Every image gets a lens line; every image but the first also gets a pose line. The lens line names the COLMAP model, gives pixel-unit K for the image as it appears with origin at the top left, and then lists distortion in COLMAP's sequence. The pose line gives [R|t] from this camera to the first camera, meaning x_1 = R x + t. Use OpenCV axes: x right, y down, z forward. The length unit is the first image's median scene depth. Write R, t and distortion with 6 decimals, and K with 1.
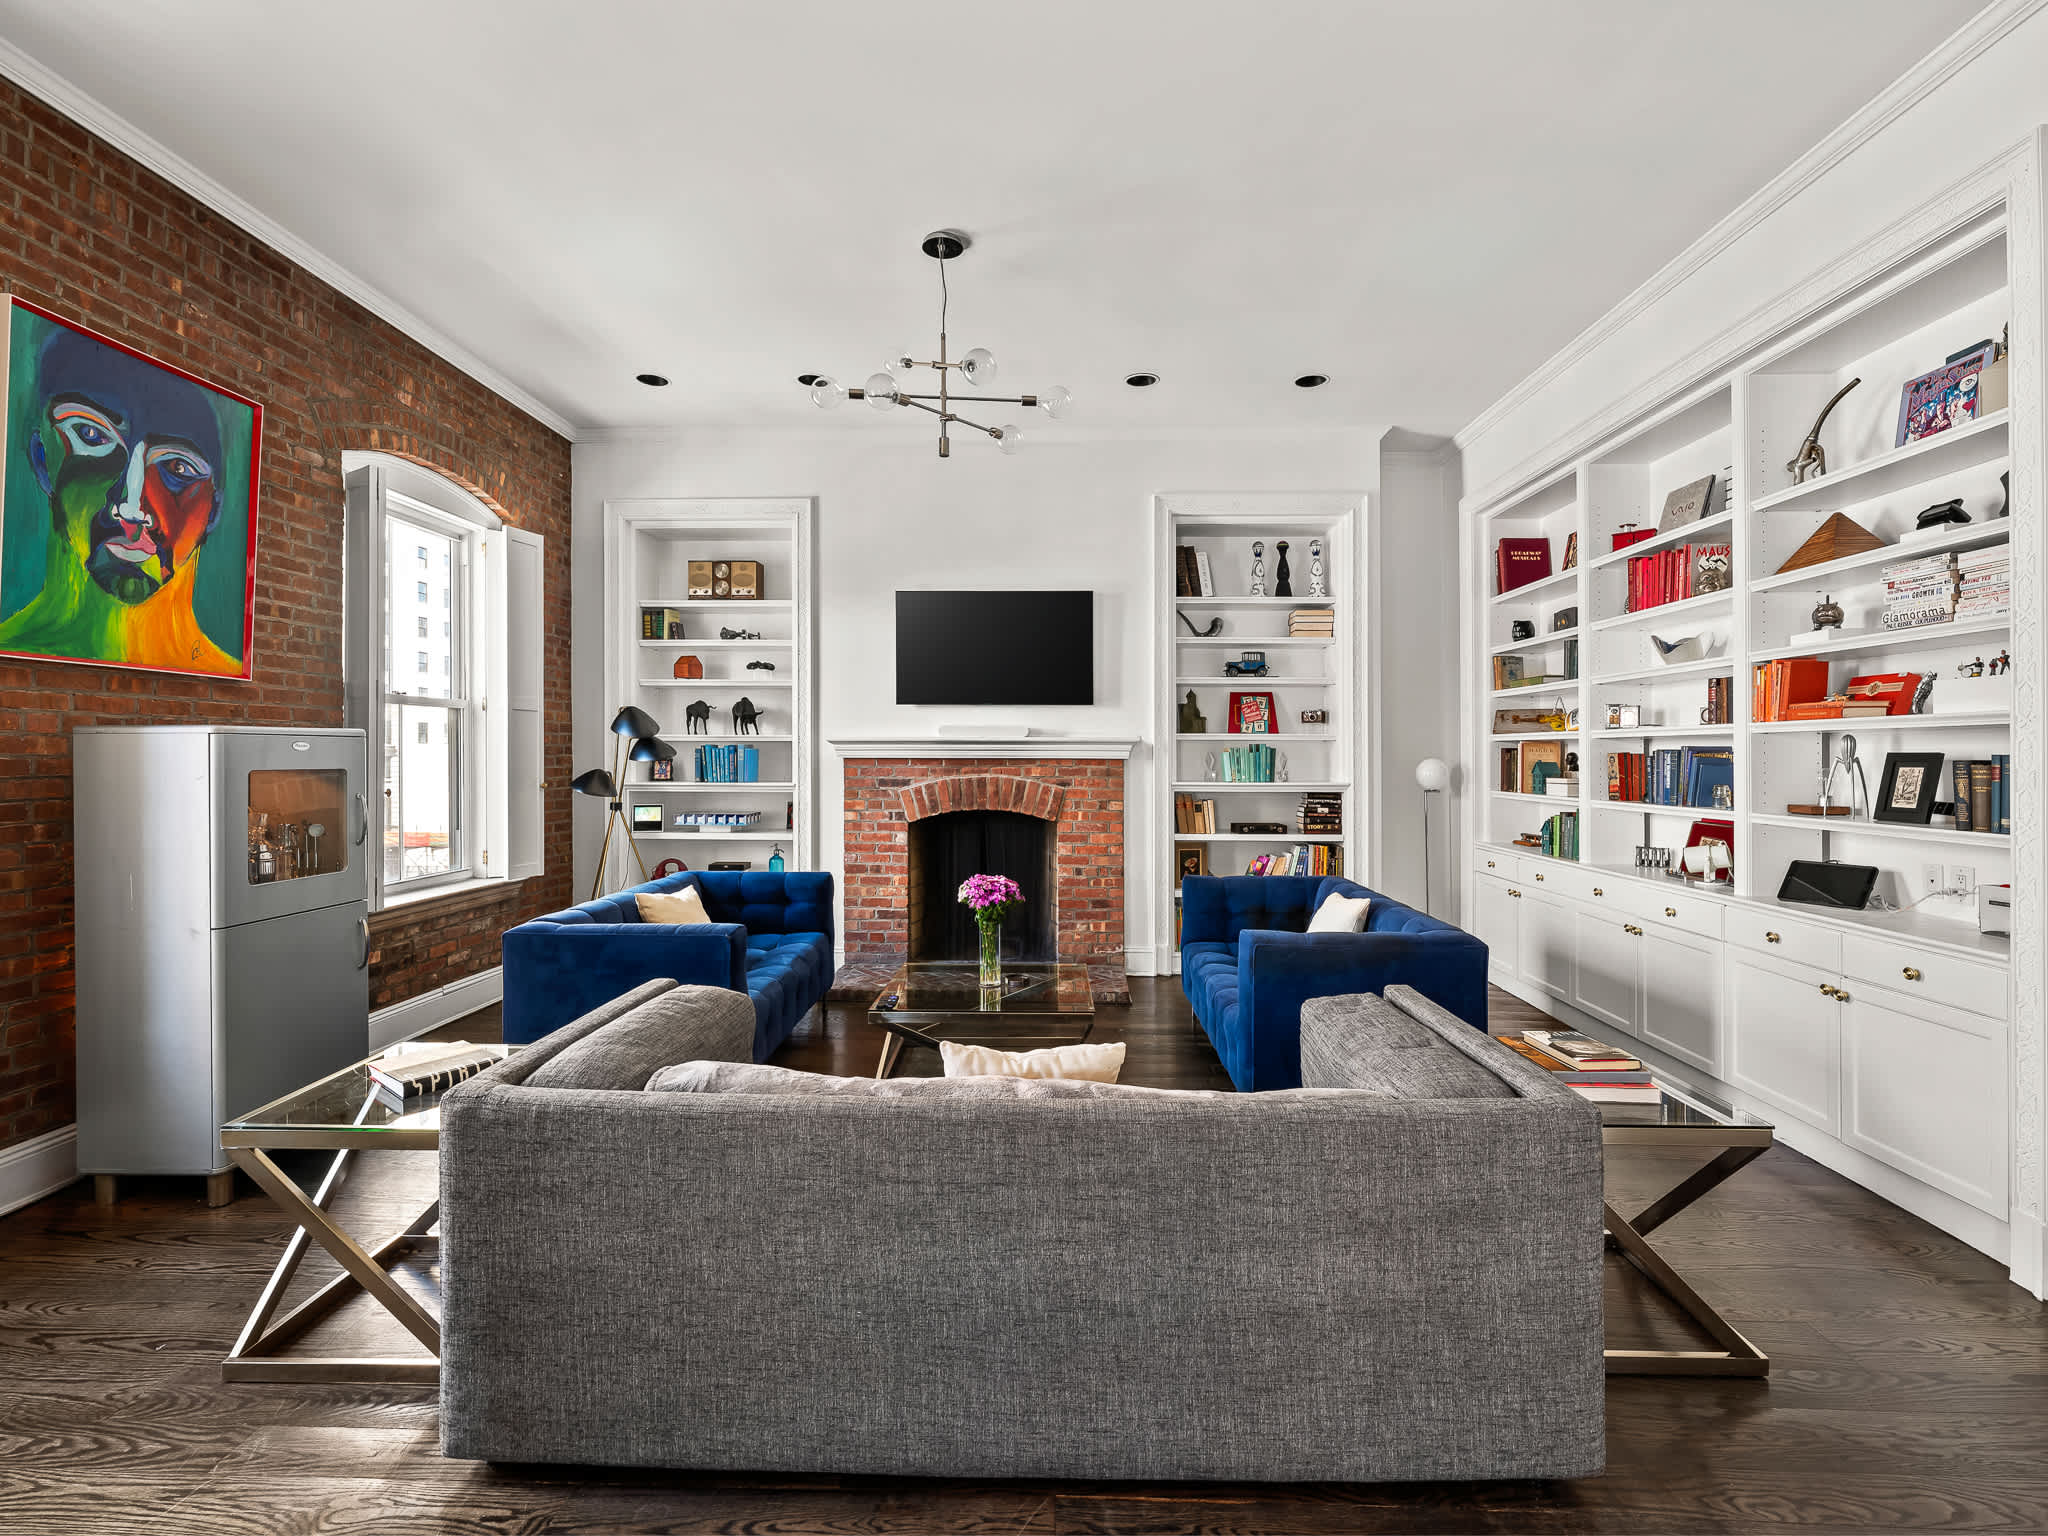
lens RADIAL K [[953.9, 0, 1040.4], [0, 953.9, 752.0], [0, 0, 1]] dist [-0.002531, 0.000569]
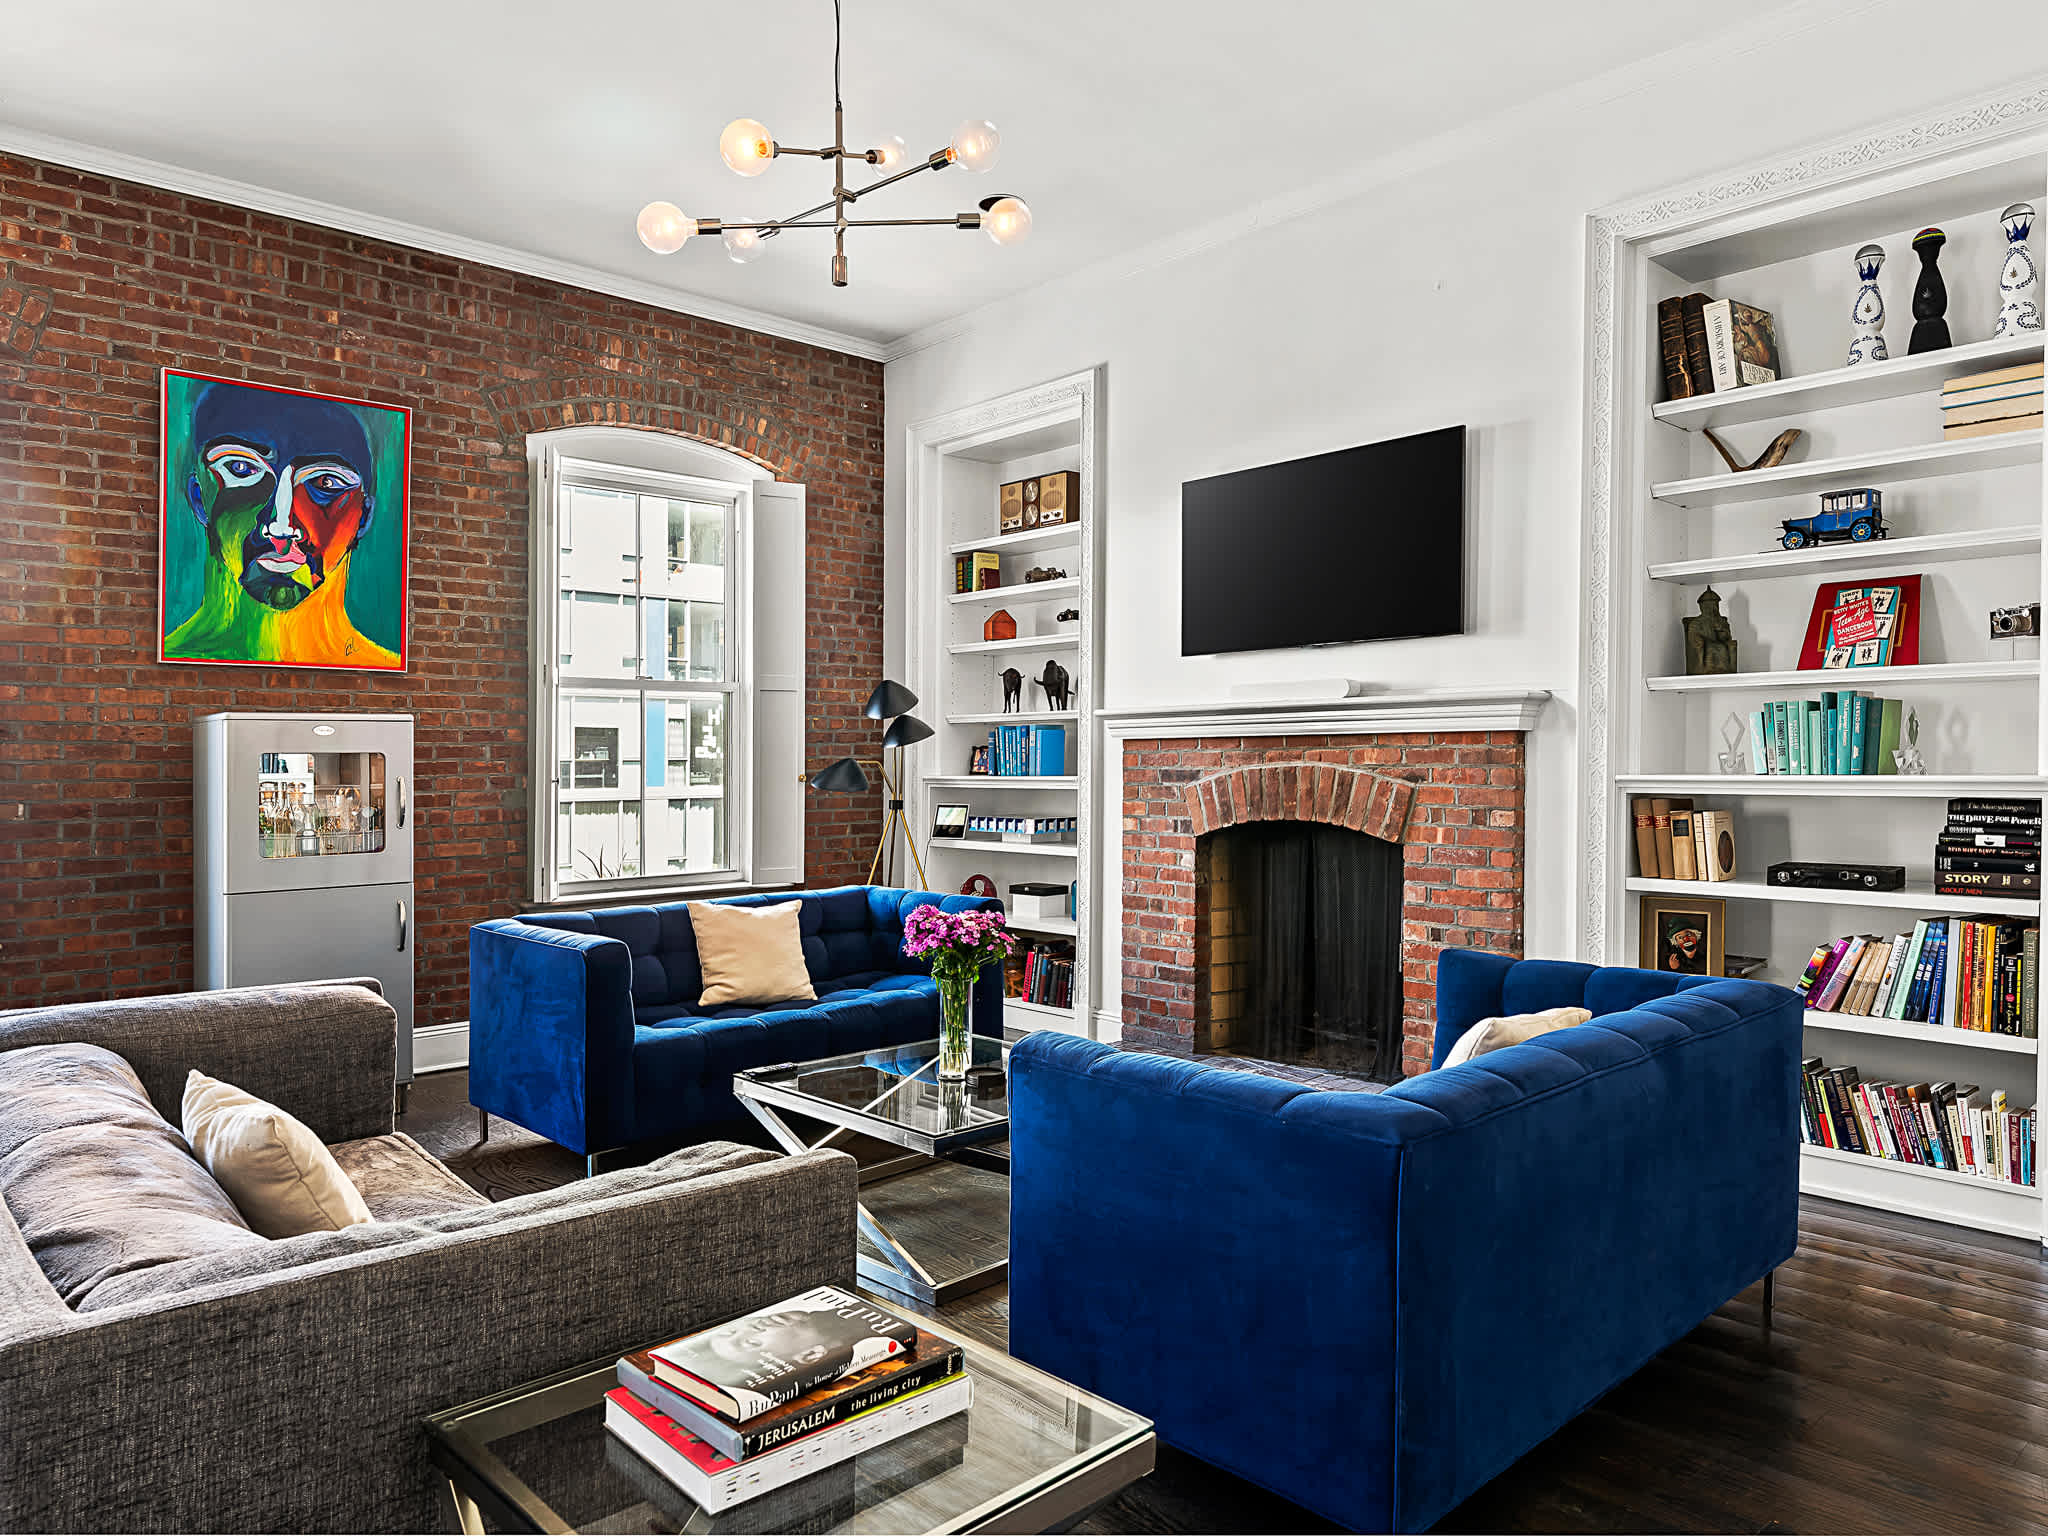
lens RADIAL K [[1350.5, 0, 994.8], [0, 1350.5, 776.5], [0, 0, 1]] dist [0.028187, -0.051076]
pose [[0.685578, 0.000050, -0.727999, 0.440356], [0.014030, 0.999813, 0.013282, 0.018732], [0.727864, -0.019320, 0.685450, 0.271796]]
